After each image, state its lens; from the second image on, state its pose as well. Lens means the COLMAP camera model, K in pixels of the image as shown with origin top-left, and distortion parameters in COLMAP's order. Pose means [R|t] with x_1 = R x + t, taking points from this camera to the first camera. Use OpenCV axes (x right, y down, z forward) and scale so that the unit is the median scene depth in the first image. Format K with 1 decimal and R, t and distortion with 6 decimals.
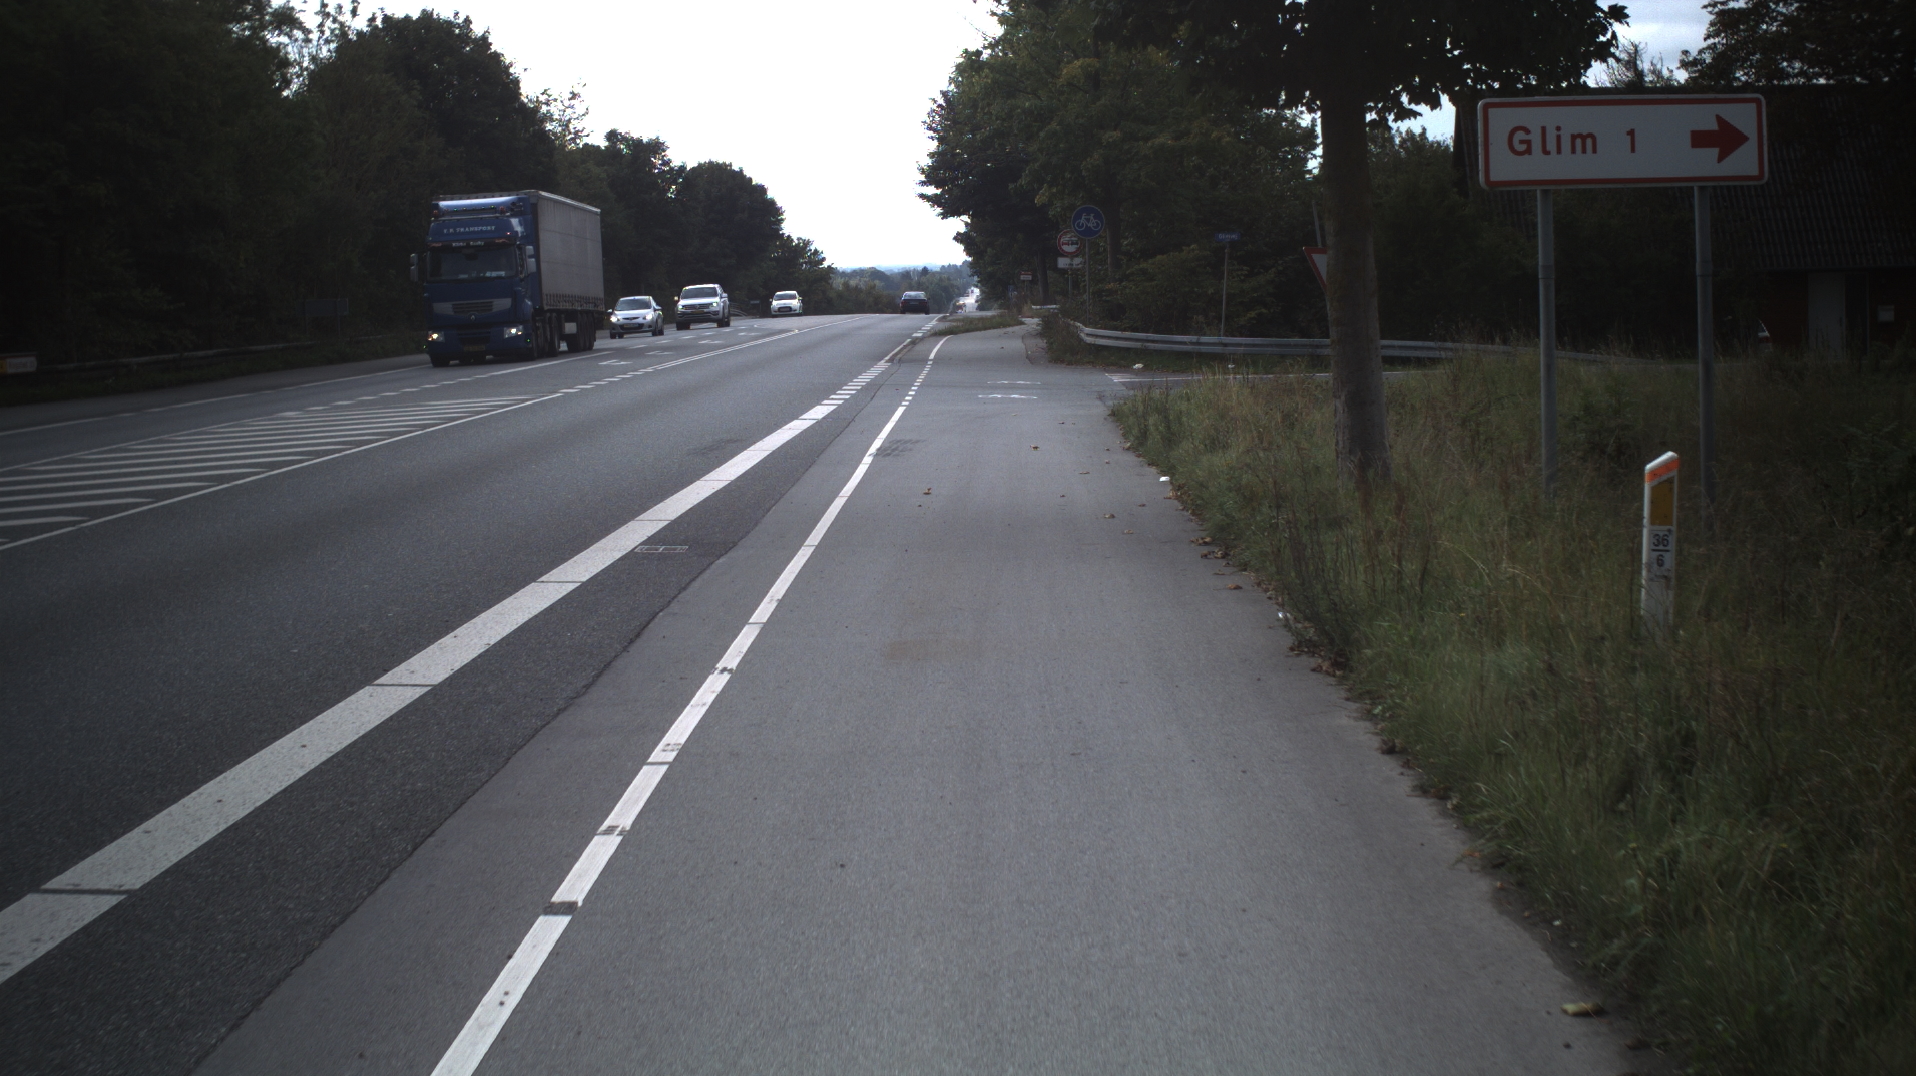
lens RADIAL K [[2210.5, 0, 958.0], [0, 2210.5, 538.0], [0, 0, 1]] dist [-0.117885, -0.011148]
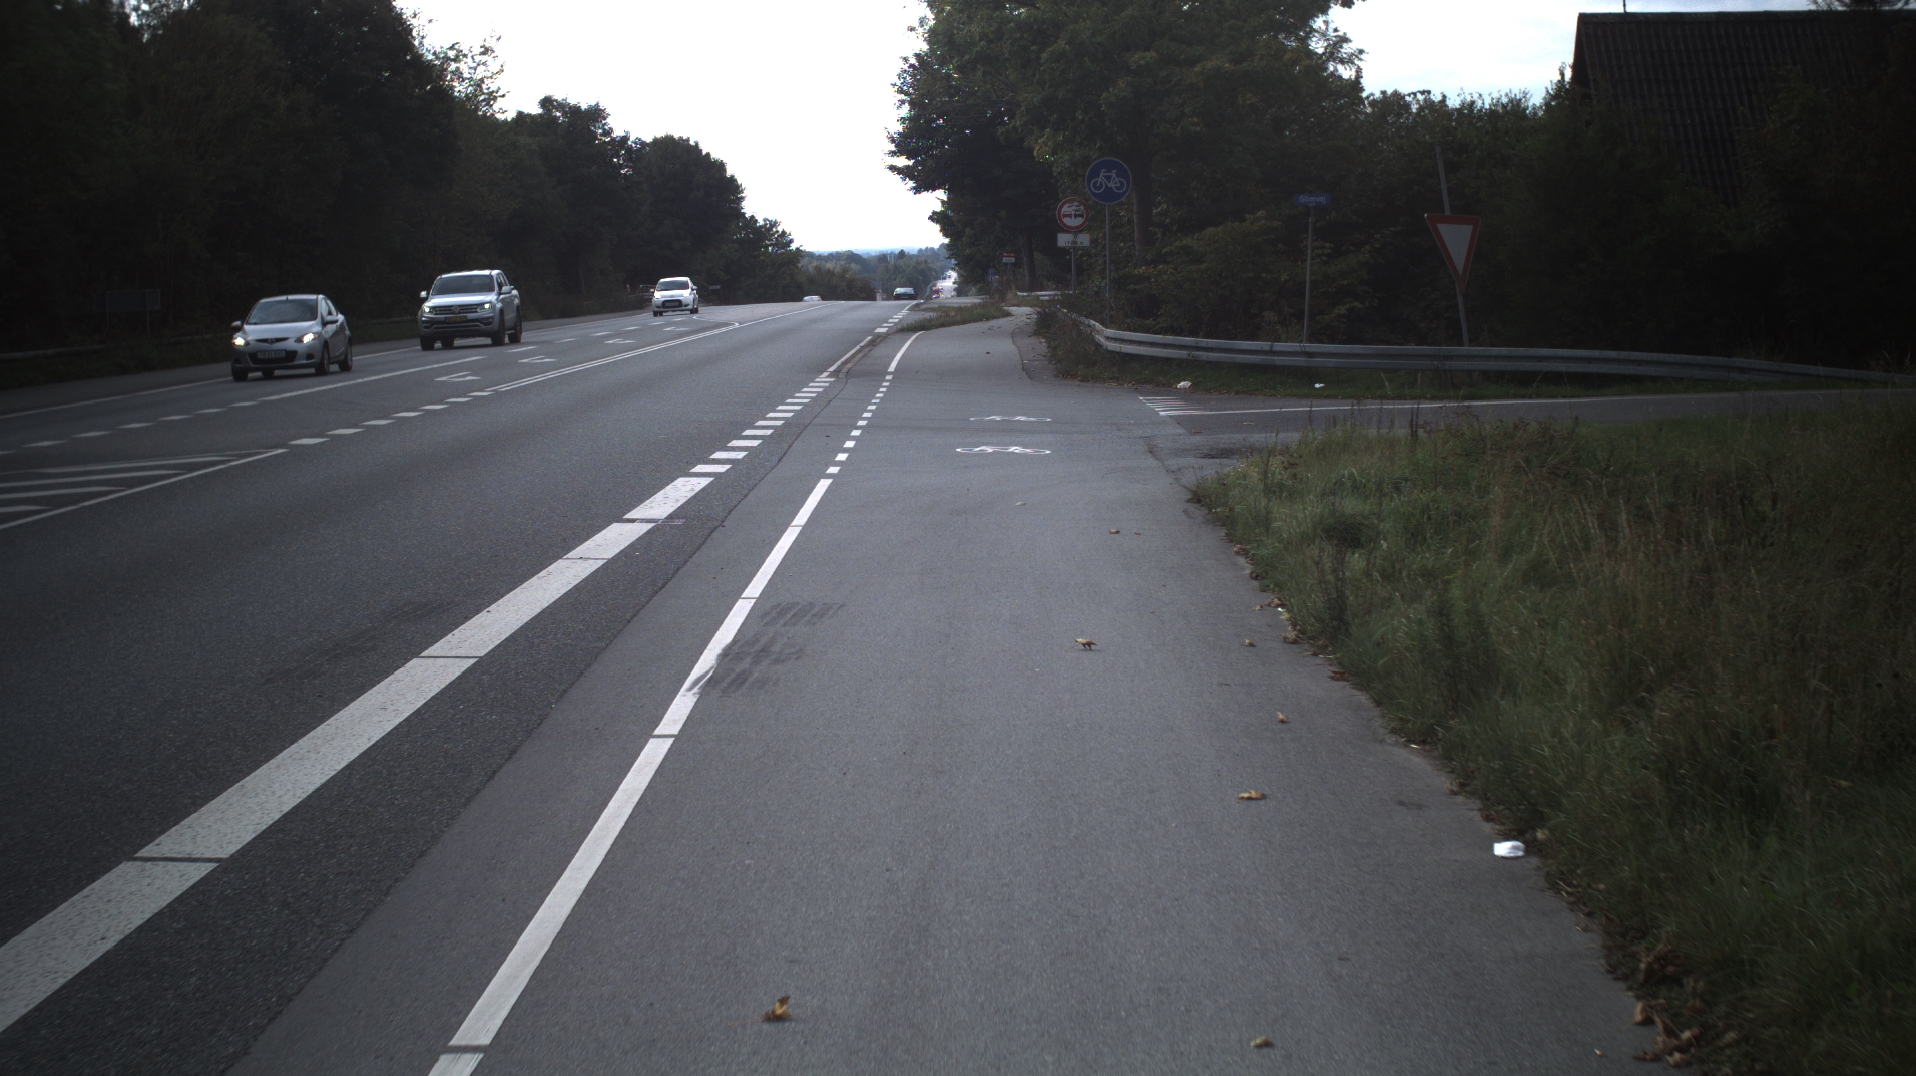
lens RADIAL K [[2210.5, 0, 958.0], [0, 2210.5, 538.0], [0, 0, 1]] dist [-0.117885, -0.011148]
pose [[0.999947, -0.003277, 0.009731, 0.002315], [0.003204, 0.999966, 0.007564, -0.028290], [-0.009755, -0.007533, 0.999924, 0.244282]]
